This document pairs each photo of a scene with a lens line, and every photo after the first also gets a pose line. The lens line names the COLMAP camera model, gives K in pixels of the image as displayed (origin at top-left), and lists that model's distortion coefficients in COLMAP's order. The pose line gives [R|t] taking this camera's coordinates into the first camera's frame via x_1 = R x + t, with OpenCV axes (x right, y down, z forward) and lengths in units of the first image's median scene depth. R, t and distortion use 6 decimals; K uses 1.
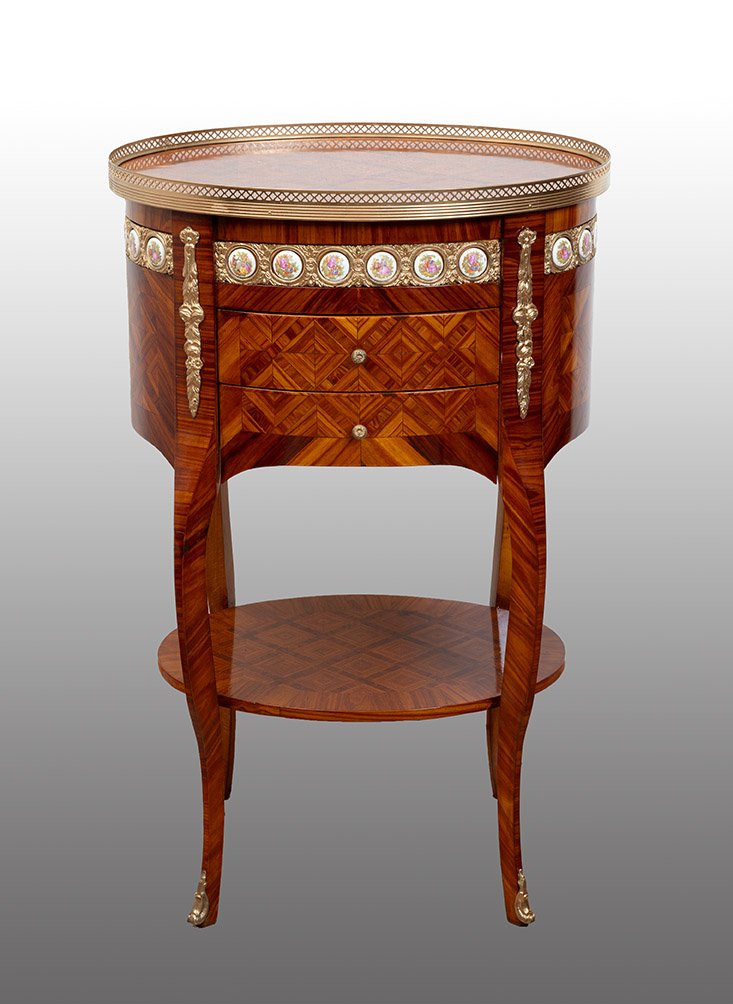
lens RADIAL K [[2139.9, 0, 366.0], [0, 2139.9, 506.9], [0, 0, 1]] dist [0.022483, 0.000000]
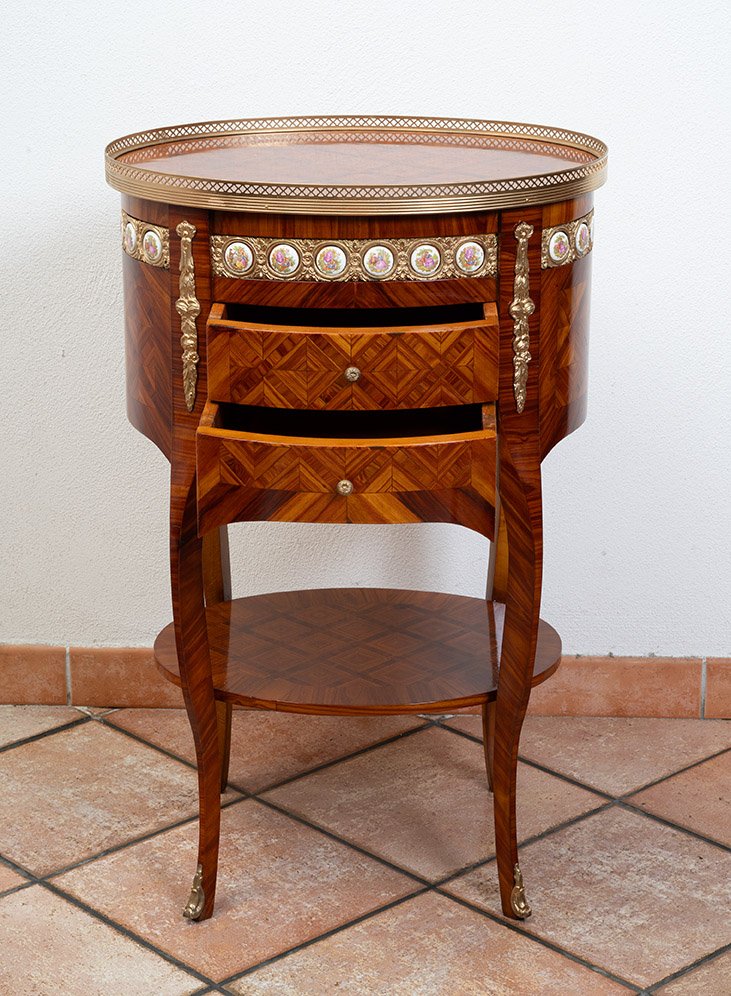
lens RADIAL K [[2084.2, 0, 358.5], [0, 2084.2, 492.6], [0, 0, 1]] dist [0.024359, 0.000000]
pose [[0.999994, 0.000910, -0.003320, 0.006378], [-0.000889, 0.999980, 0.006293, -0.044210], [0.003325, -0.006290, 0.999975, 0.118094]]
